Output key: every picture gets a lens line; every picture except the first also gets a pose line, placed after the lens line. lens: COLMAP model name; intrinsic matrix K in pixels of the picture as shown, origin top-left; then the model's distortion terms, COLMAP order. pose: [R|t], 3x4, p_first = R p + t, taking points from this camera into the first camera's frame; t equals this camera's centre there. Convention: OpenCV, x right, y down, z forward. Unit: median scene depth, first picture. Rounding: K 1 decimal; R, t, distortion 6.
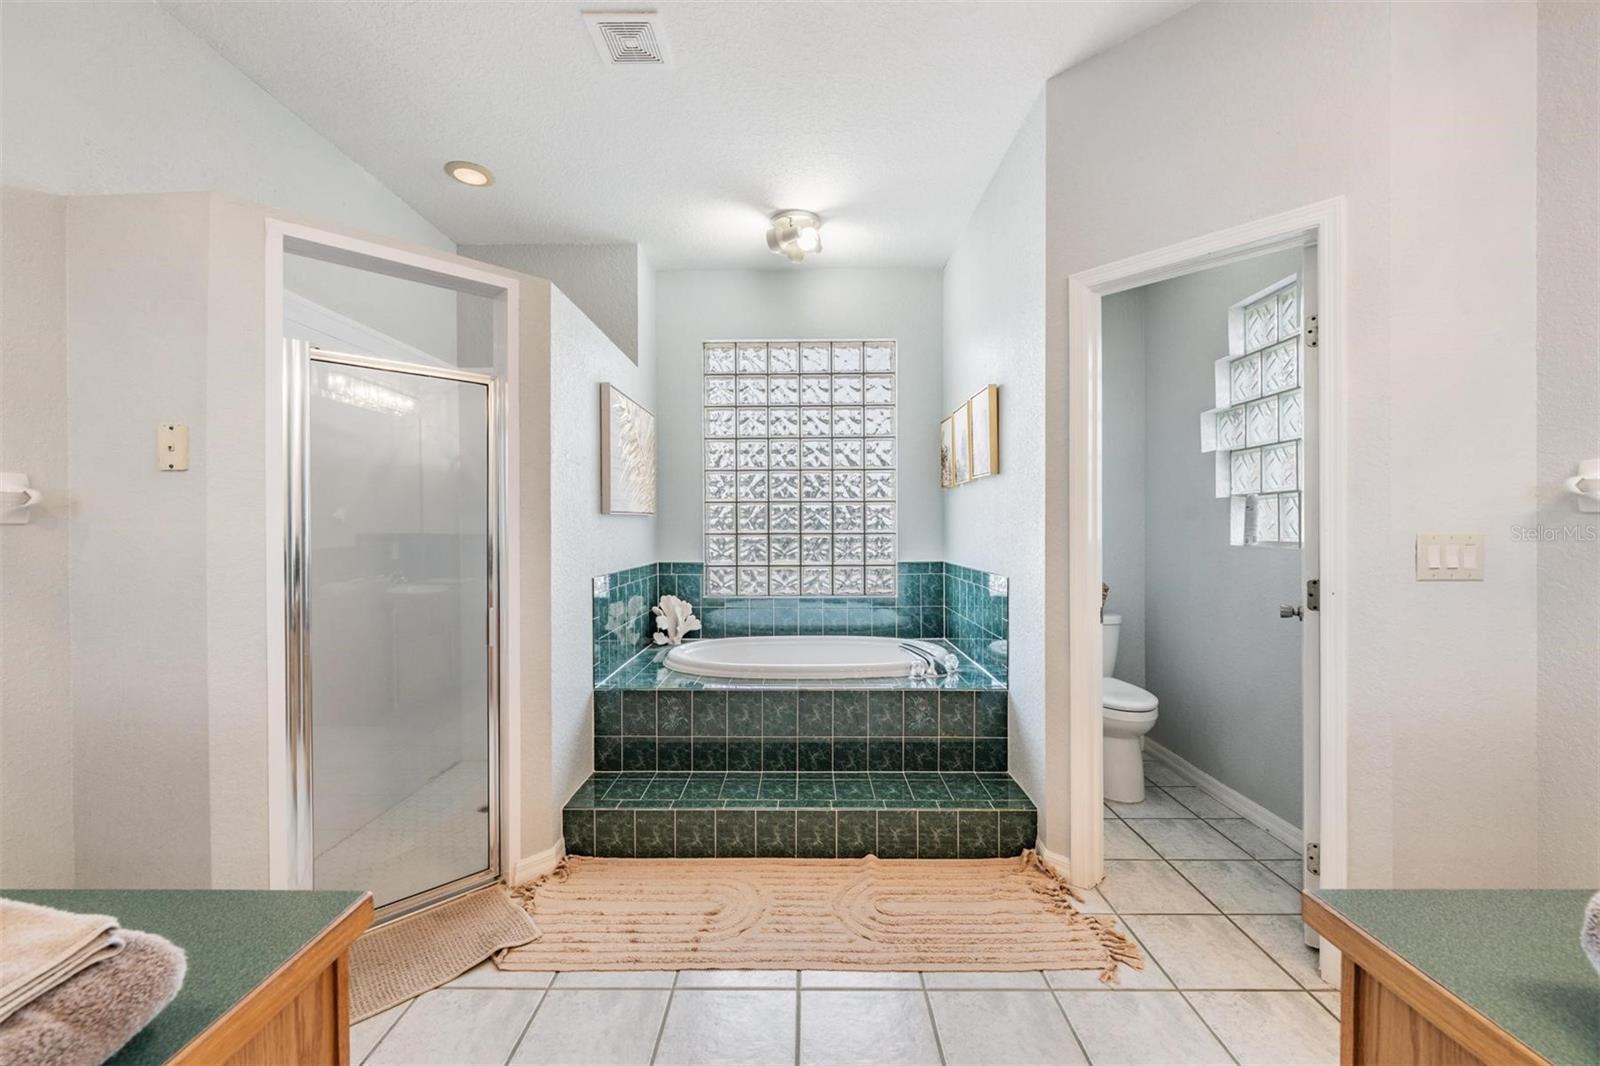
lens RADIAL K [[647.6, 0, 799.6], [0, 647.6, 528.2], [0, 0, 1]] dist [-0.002691, -0.000265]
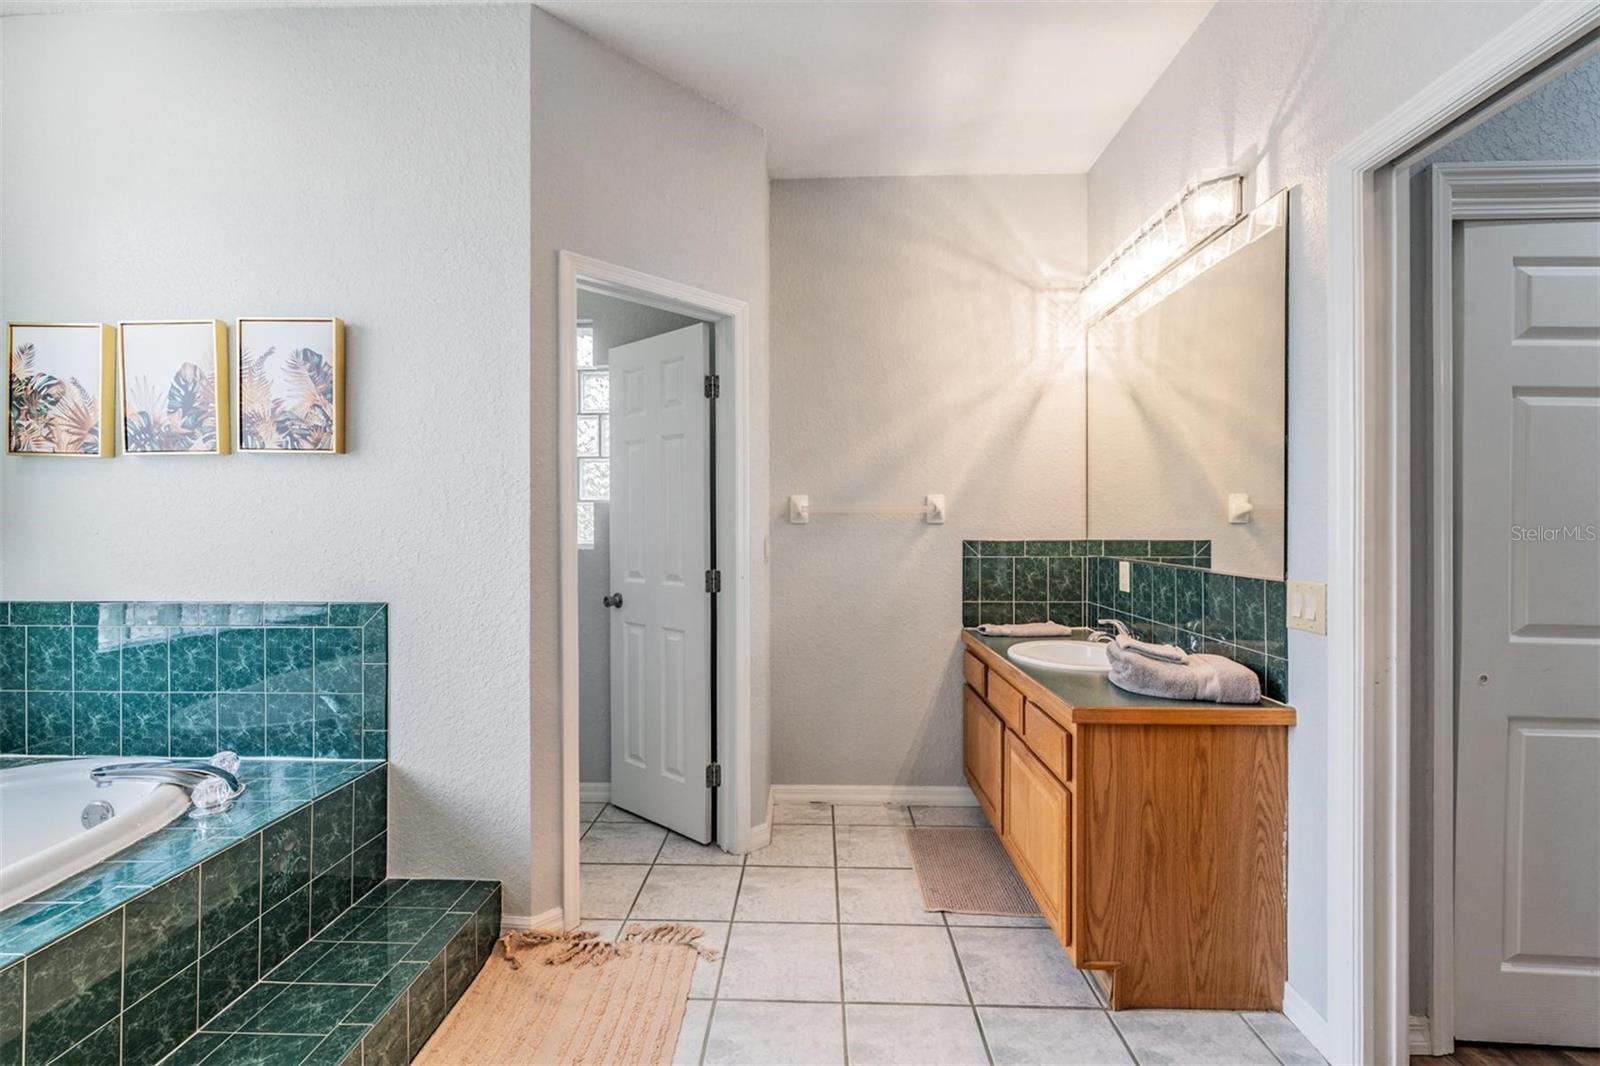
lens RADIAL K [[647.6, 0, 797.9], [0, 647.6, 525.5], [0, 0, 1]] dist [-0.002691, -0.000265]
pose [[0.028143, 0.008655, 0.999566, -0.464854], [0.011791, 0.999890, -0.008990, 0.003420], [-0.999534, 0.012039, 0.028038, 0.652803]]
